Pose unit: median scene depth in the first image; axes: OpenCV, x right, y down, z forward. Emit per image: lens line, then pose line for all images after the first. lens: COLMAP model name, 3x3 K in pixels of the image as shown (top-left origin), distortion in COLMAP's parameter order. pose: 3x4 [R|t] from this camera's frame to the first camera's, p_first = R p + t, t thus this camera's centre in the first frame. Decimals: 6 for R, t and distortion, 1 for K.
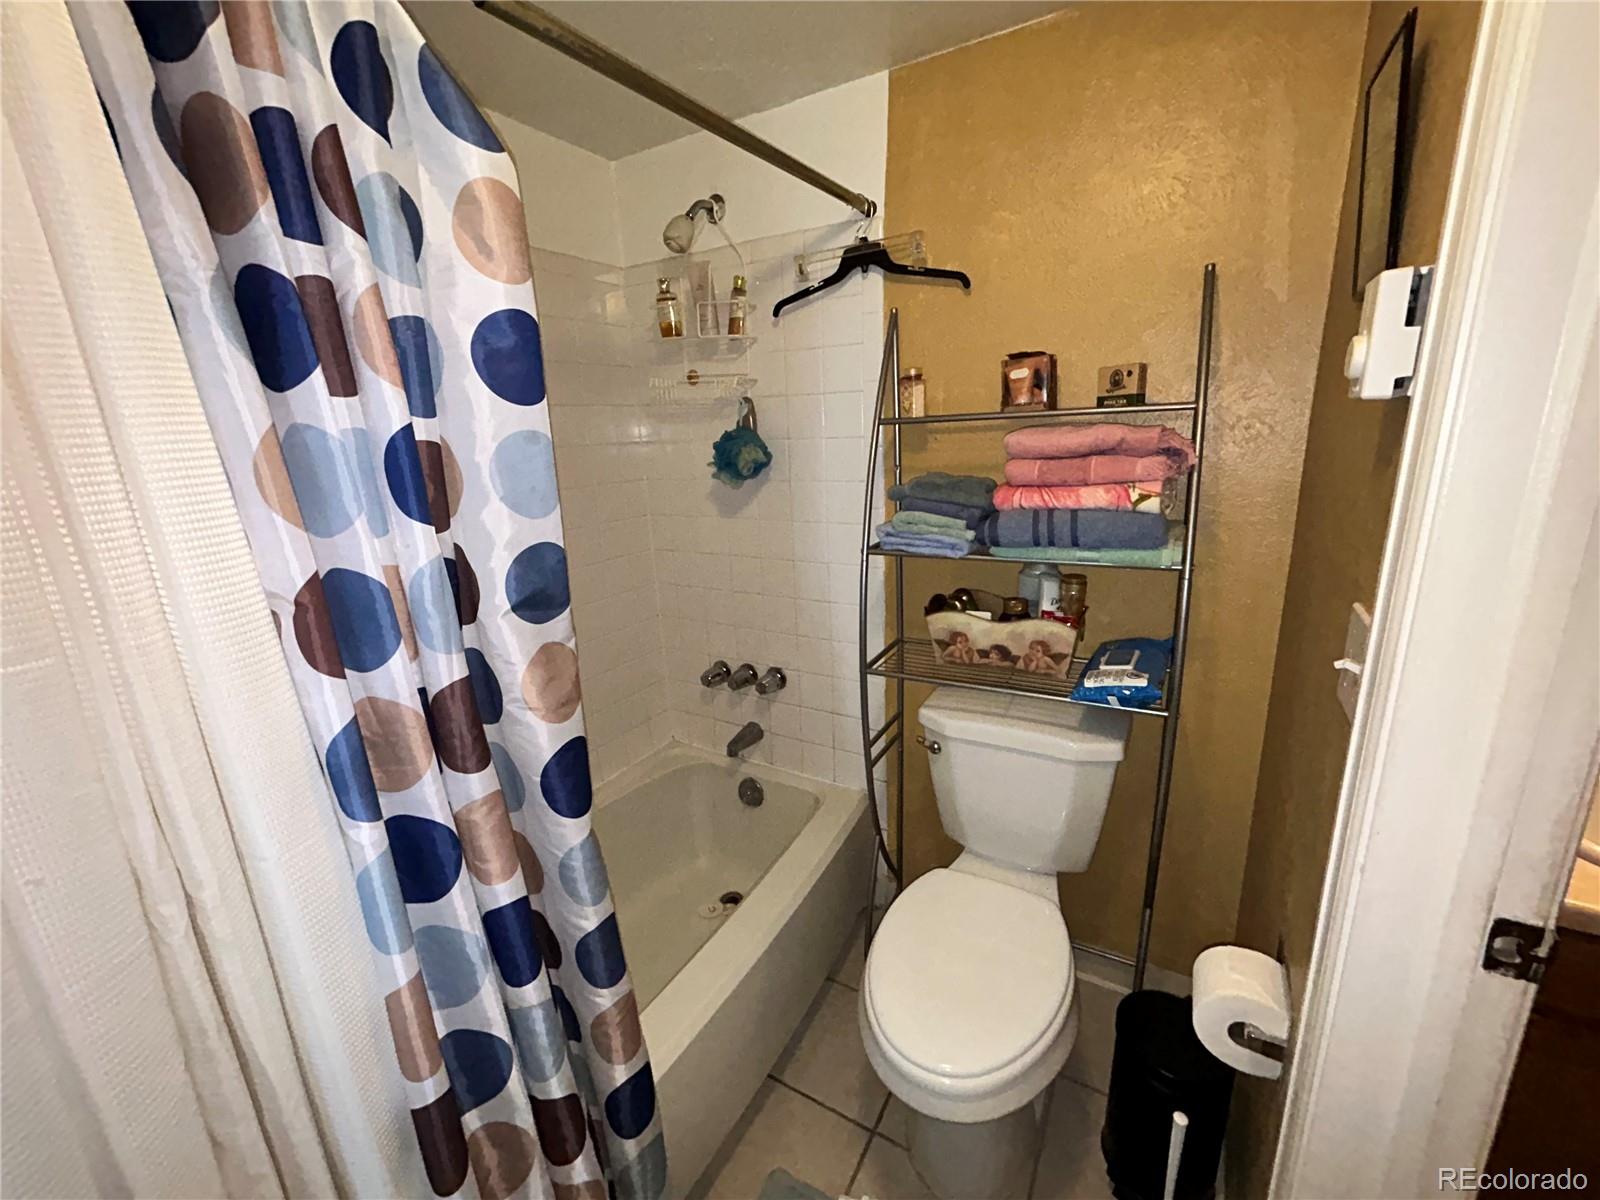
lens RADIAL K [[654.3, 0, 792.0], [0, 654.3, 603.1], [0, 0, 1]] dist [-0.001189, 0.001185]
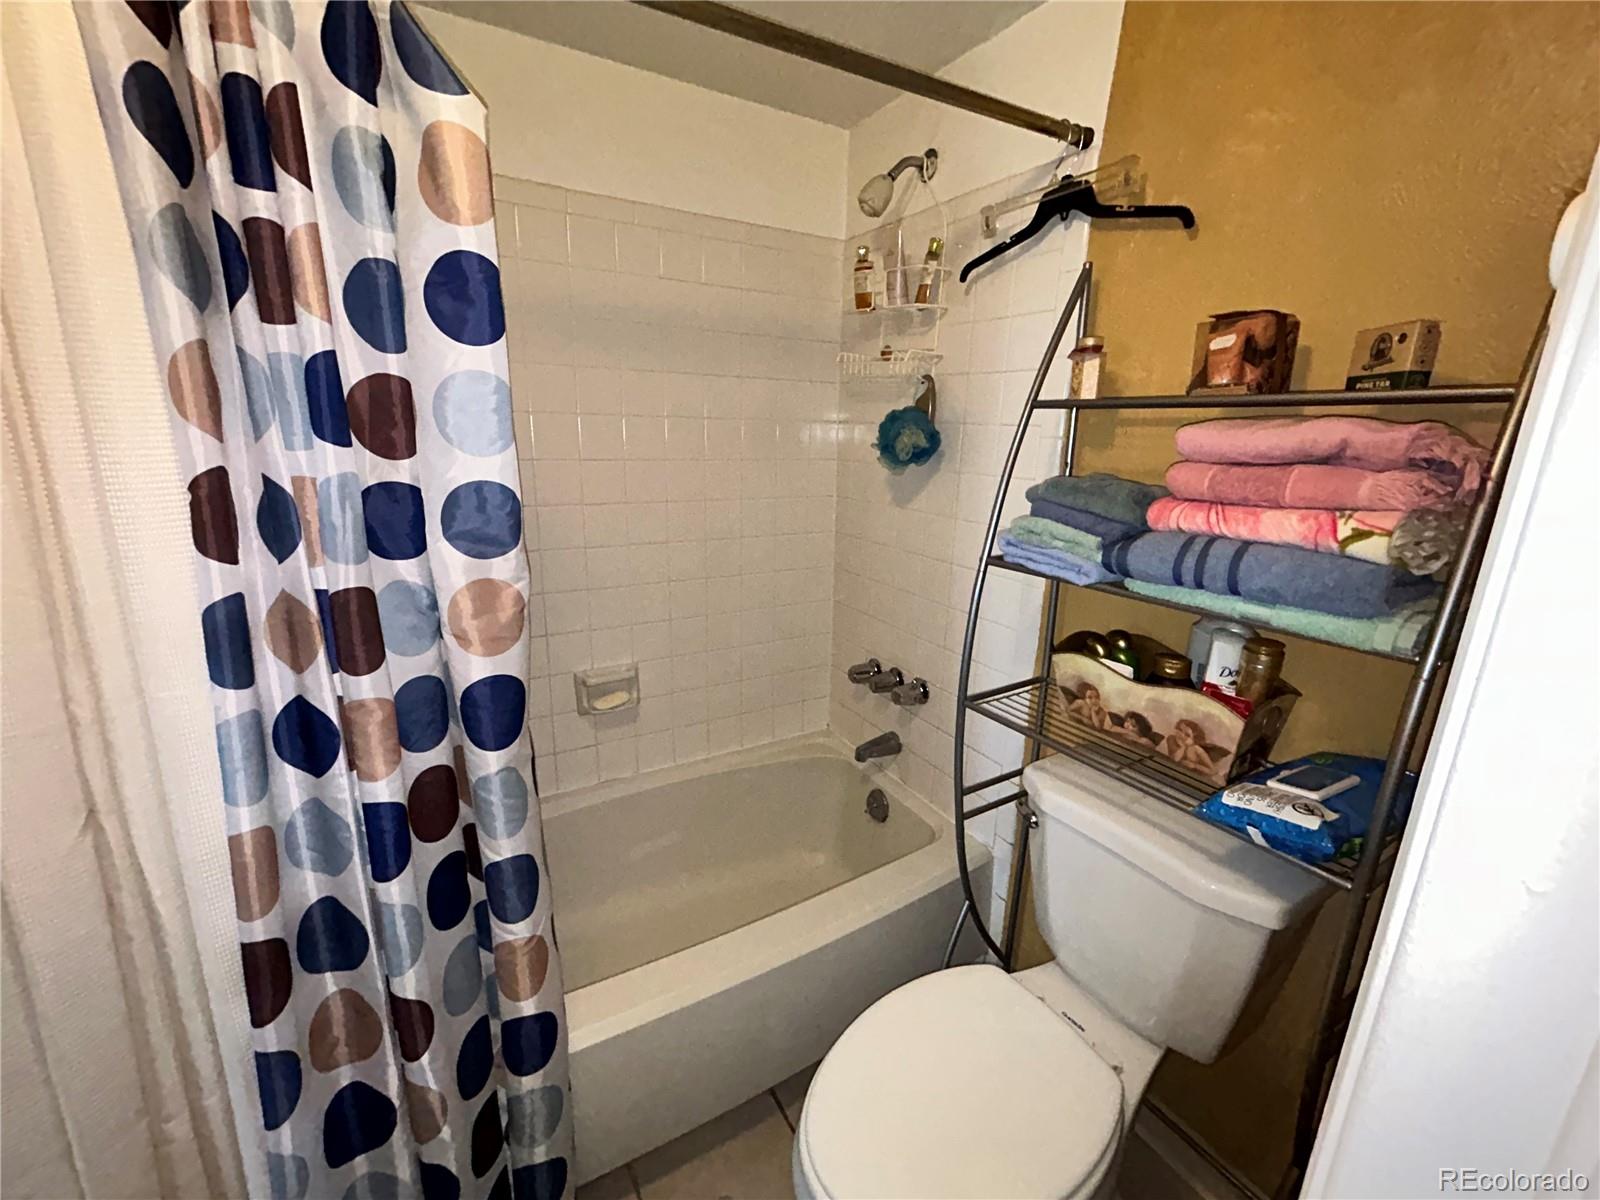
lens RADIAL K [[654.3, 0, 790.3], [0, 654.3, 601.6], [0, 0, 1]] dist [-0.001189, 0.001185]
pose [[0.870403, 0.186370, -0.455702, 0.299002], [-0.184727, 0.981587, 0.048610, -0.024110], [0.456370, 0.041870, 0.888804, 0.166923]]
